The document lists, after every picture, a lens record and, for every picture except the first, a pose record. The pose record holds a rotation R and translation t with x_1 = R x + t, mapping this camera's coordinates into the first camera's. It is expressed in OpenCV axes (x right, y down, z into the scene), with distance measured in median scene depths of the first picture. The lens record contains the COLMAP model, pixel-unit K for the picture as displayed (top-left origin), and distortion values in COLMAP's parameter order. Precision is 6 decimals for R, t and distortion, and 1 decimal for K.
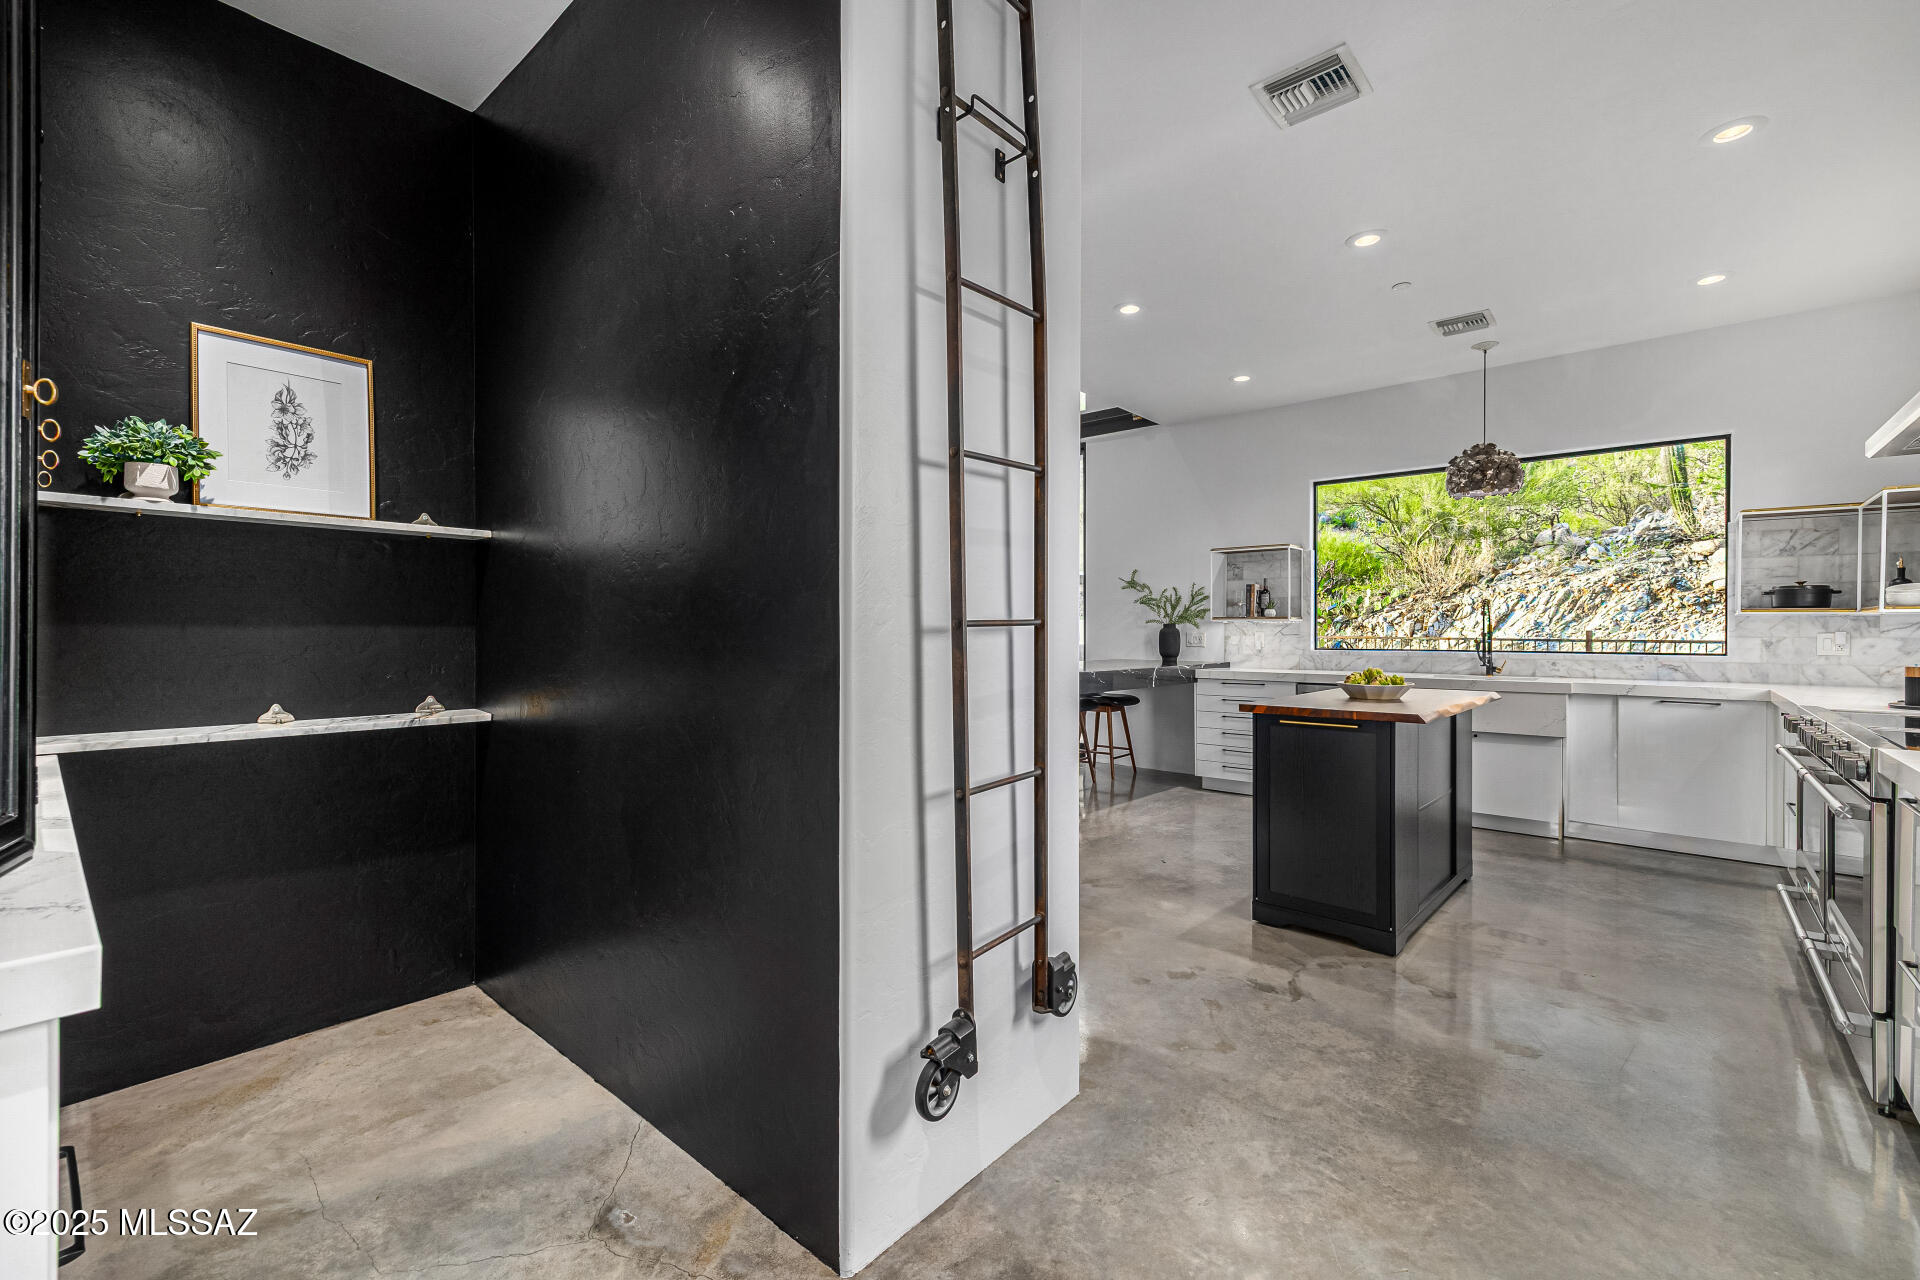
lens RADIAL K [[808.6, 0, 964.4], [0, 808.6, 634.2], [0, 0, 1]] dist [0.003831, -0.001502]
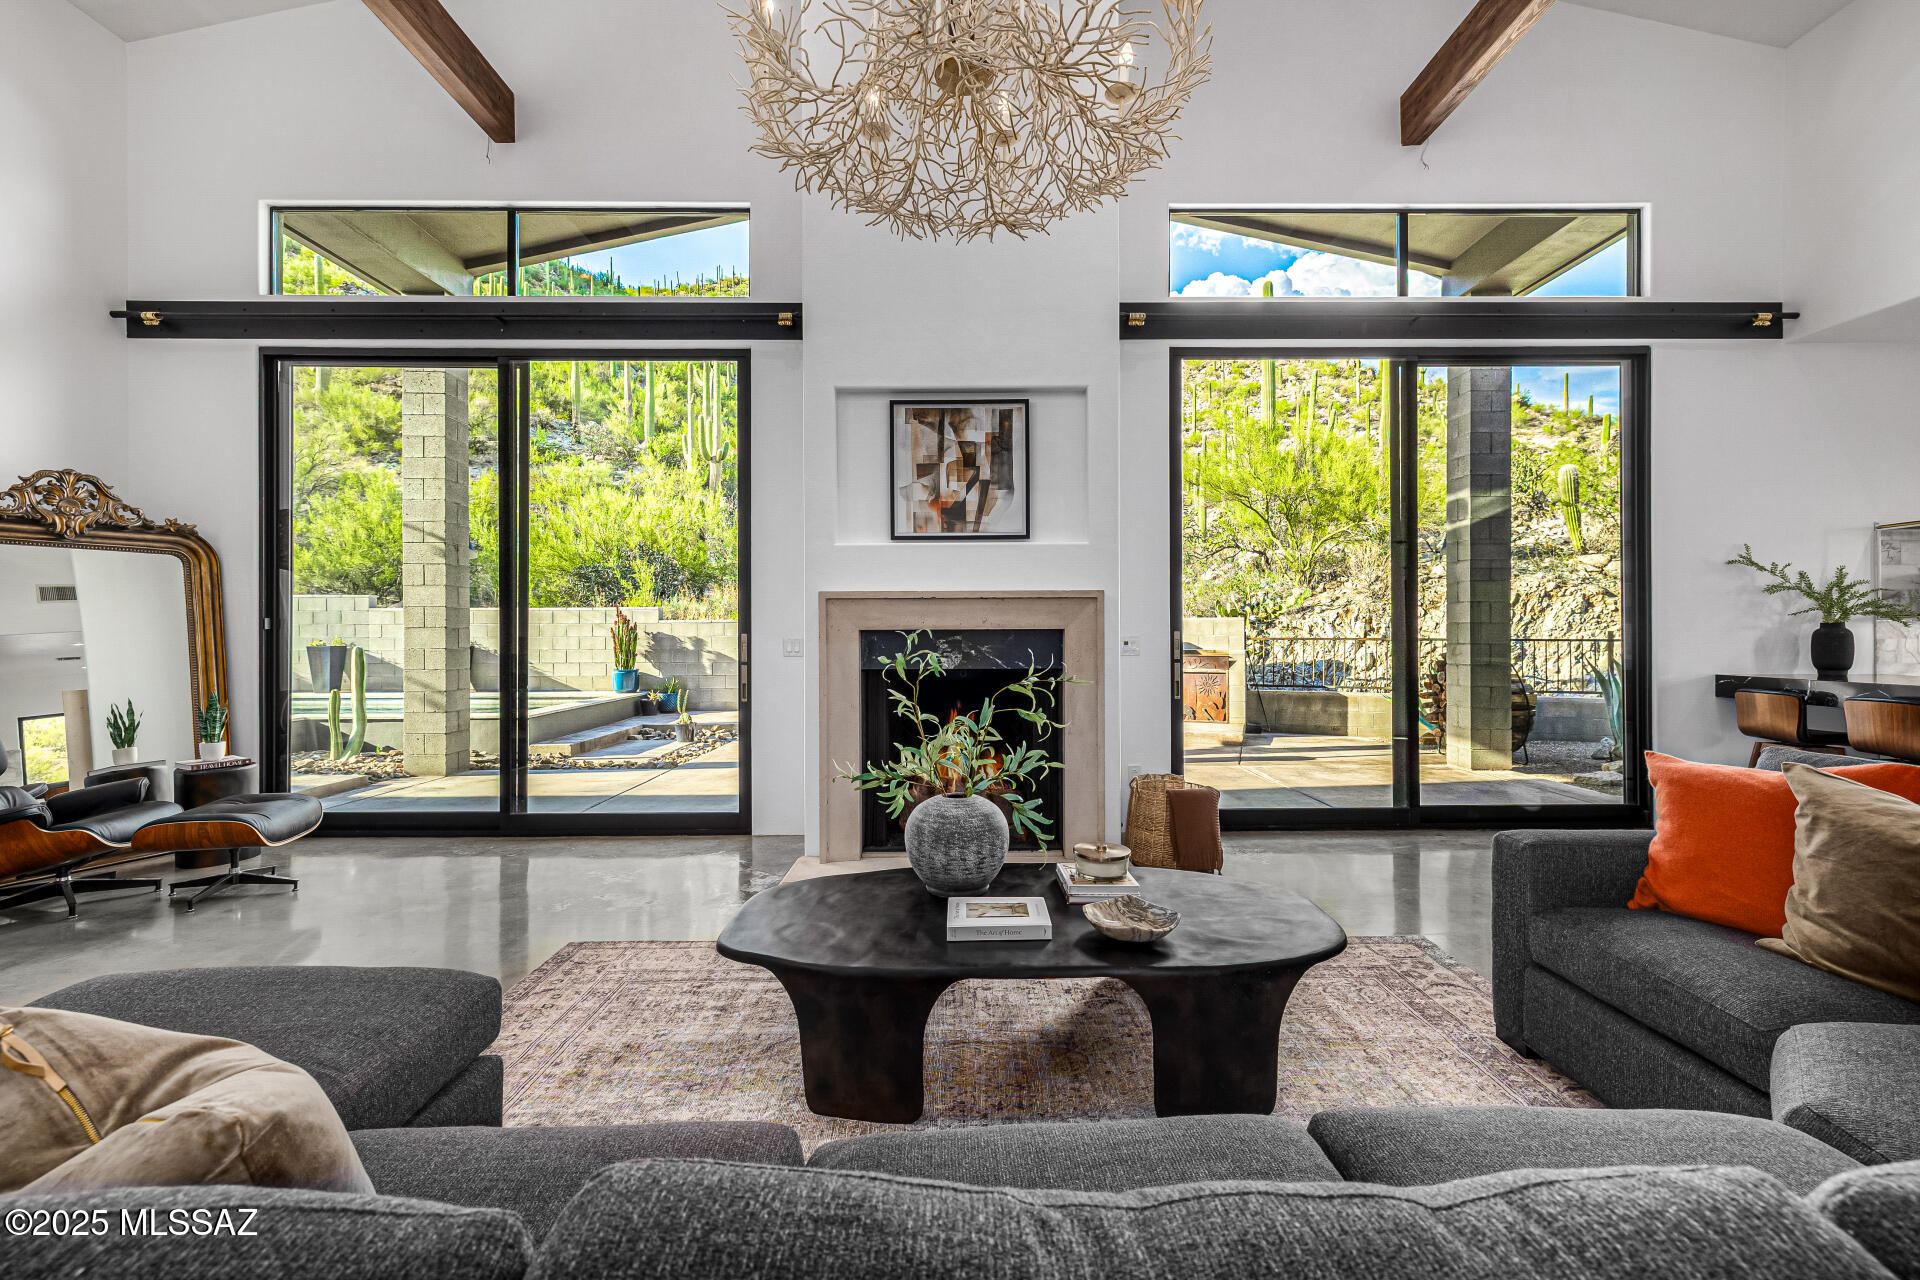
lens RADIAL K [[808.6, 0, 965.7], [0, 808.6, 645.7], [0, 0, 1]] dist [0.003831, -0.001502]
pose [[0.749746, -0.014013, 0.661577, -0.872759], [0.006701, 0.999885, 0.013585, -0.007334], [-0.661692, -0.005752, 0.749754, 1.074692]]
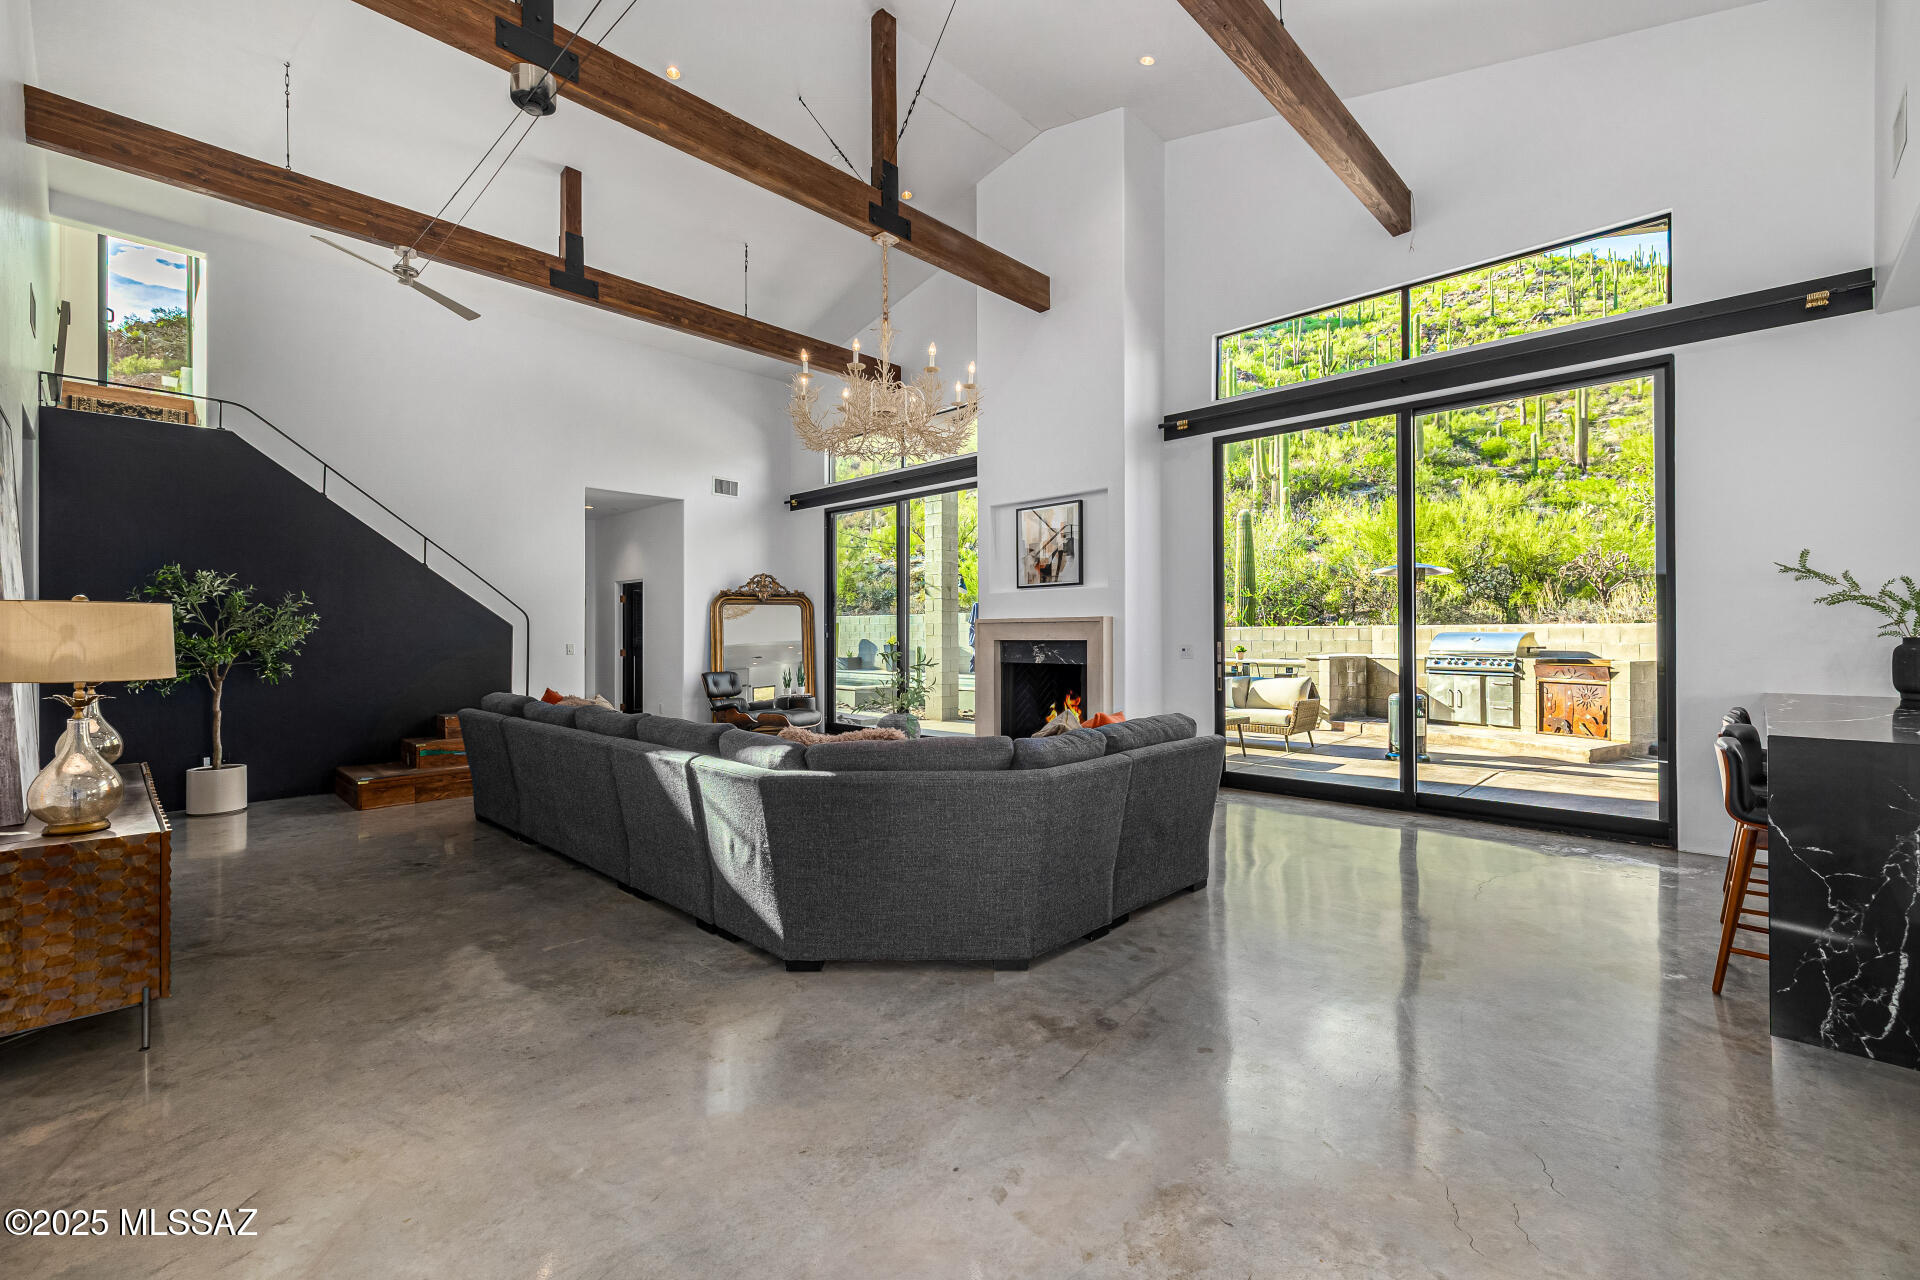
lens RADIAL K [[808.6, 0, 965.9], [0, 808.6, 632.4], [0, 0, 1]] dist [0.003831, -0.001502]
pose [[0.998715, -0.002678, -0.050601, -0.468103], [0.002355, 0.999976, -0.006441, -0.015683], [0.050617, 0.006313, 0.998698, 0.406311]]
